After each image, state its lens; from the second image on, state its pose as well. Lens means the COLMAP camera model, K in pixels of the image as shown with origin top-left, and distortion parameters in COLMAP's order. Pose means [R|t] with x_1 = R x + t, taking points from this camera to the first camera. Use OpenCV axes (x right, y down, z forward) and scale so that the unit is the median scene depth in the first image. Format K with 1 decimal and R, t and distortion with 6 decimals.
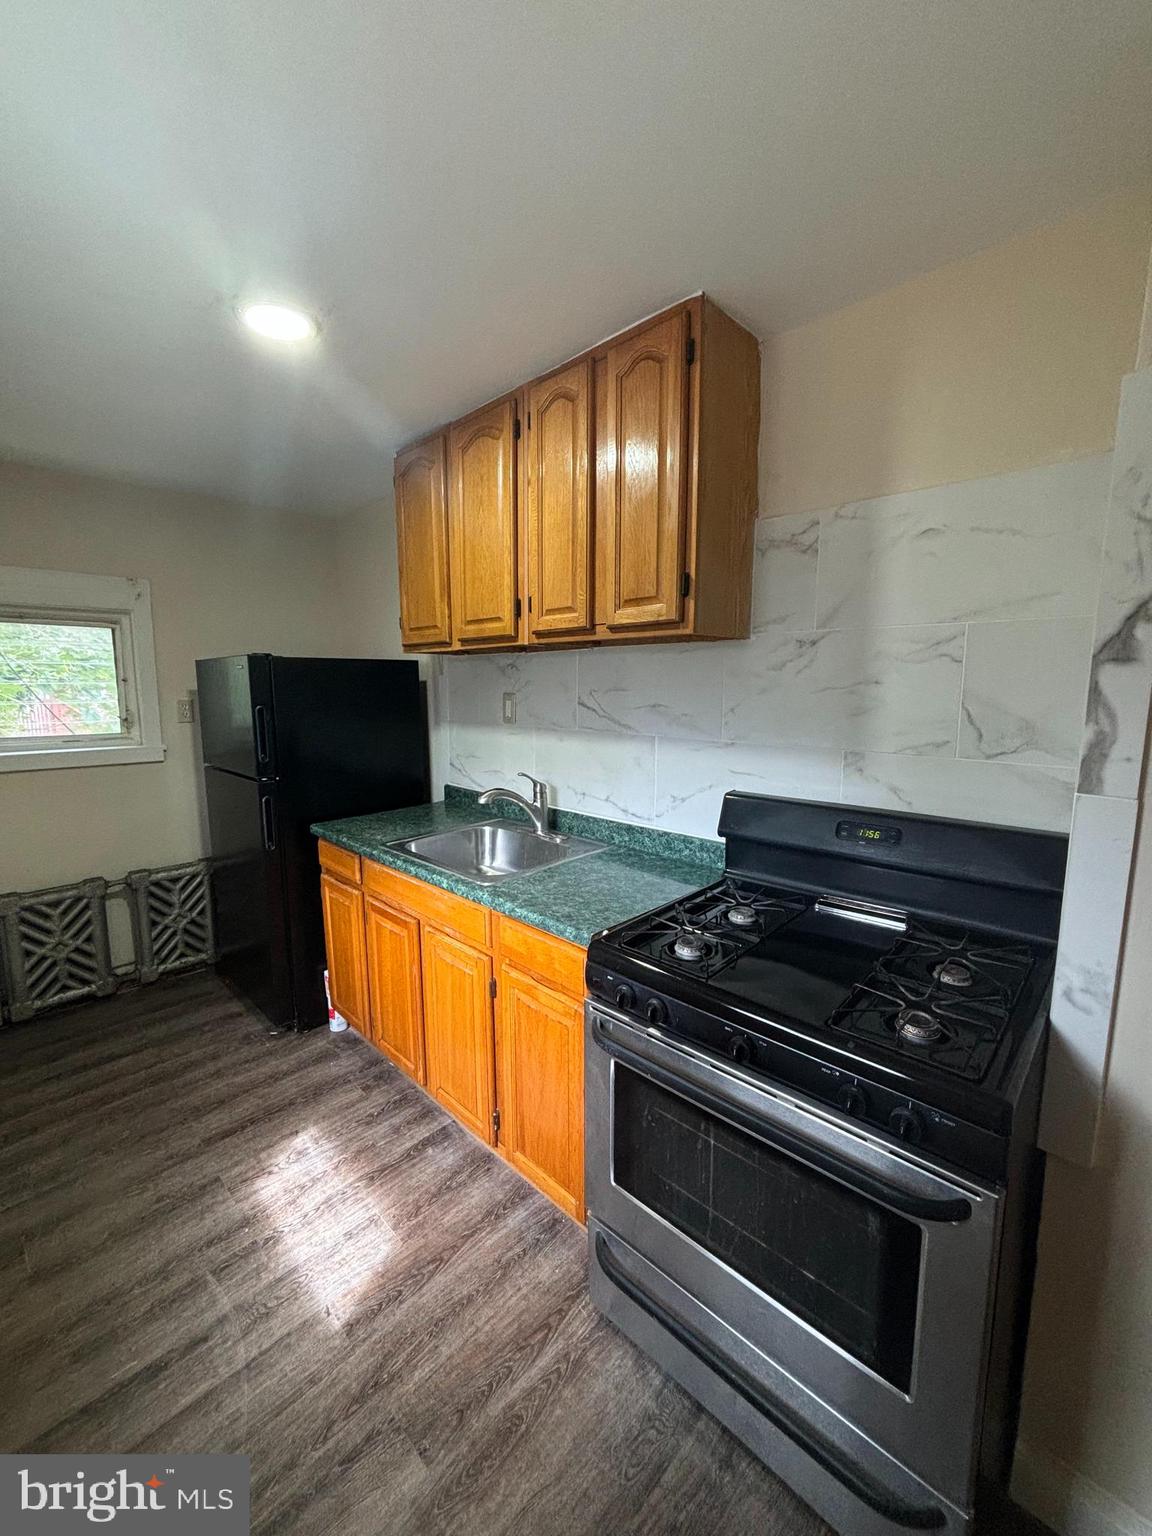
lens RADIAL K [[618.5, 0, 575.4], [0, 618.5, 765.6], [0, 0, 1]] dist [0.000486, 0.000323]
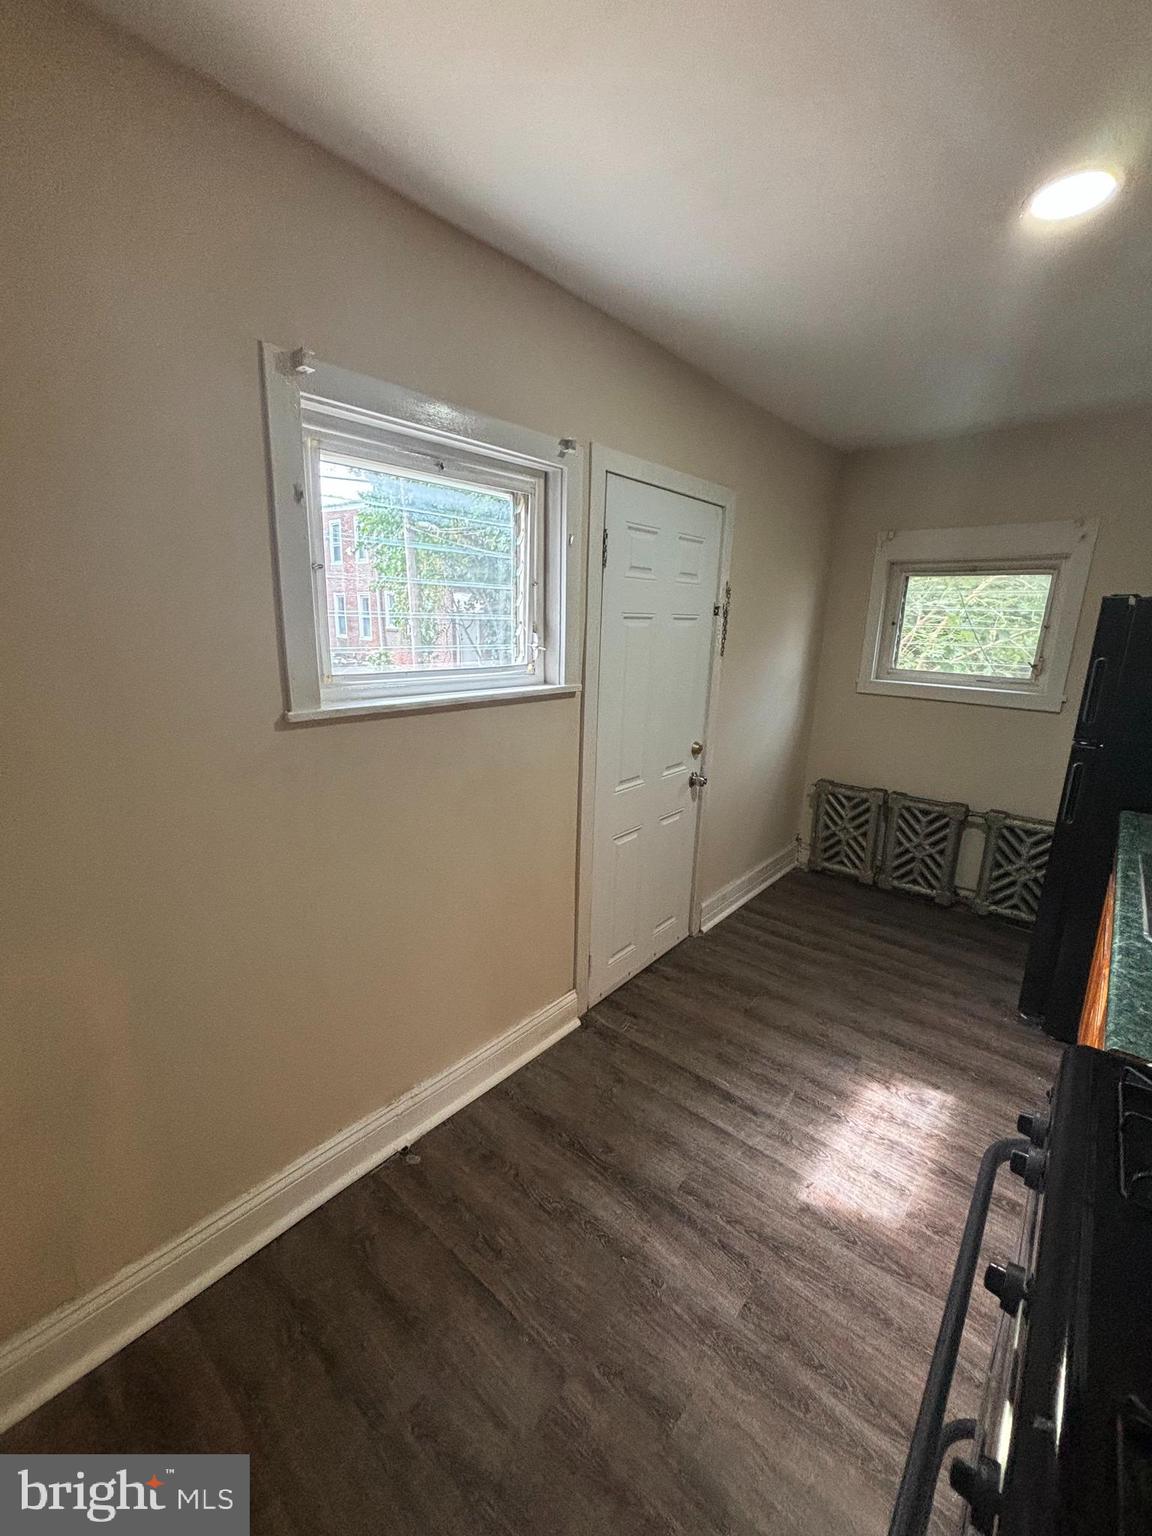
lens RADIAL K [[618.5, 0, 575.4], [0, 618.5, 765.6], [0, 0, 1]] dist [0.000486, 0.000323]
pose [[0.058142, 0.231350, -0.971132, 0.359063], [-0.156681, 0.962836, 0.219994, -0.032492], [0.985936, 0.139367, 0.092230, 0.259903]]
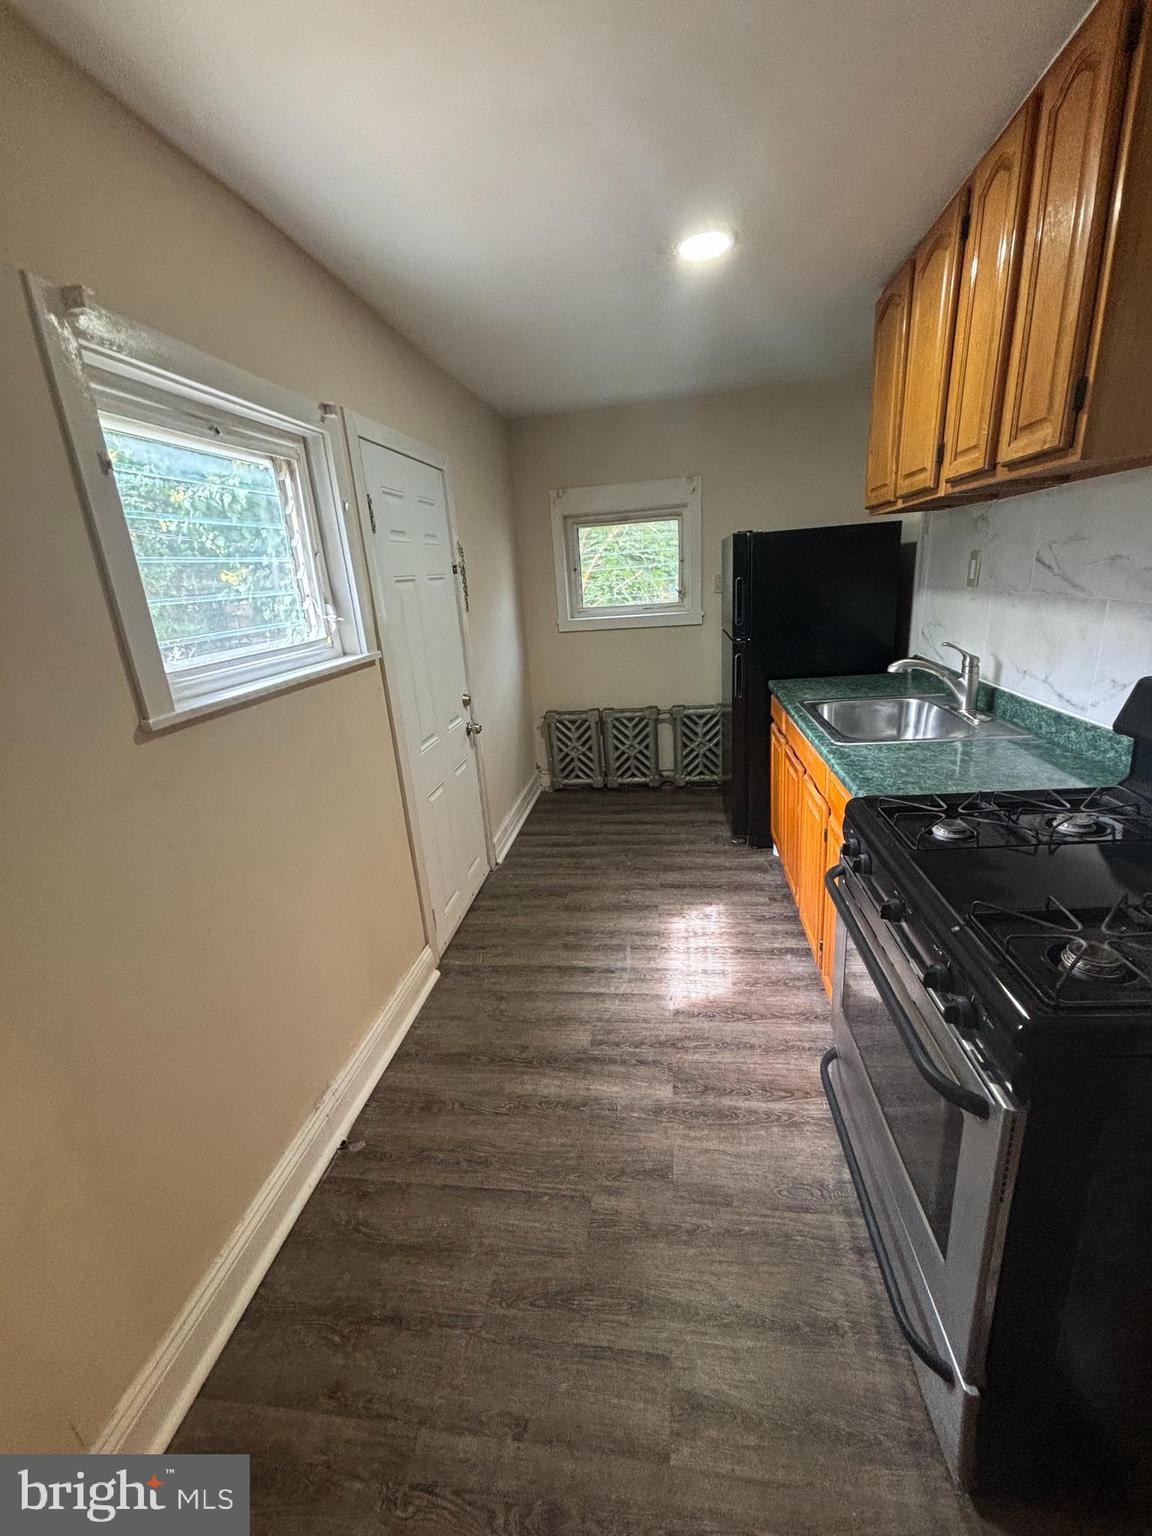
lens RADIAL K [[616.7, 0, 569.2], [0, 616.7, 768.5], [0, 0, 1]] dist [-0.001130, -0.000621]
pose [[0.581592, 0.203374, -0.787648, 0.374092], [-0.034762, 0.973574, 0.225712, 0.006746], [0.812738, -0.103892, 0.573292, -0.001386]]
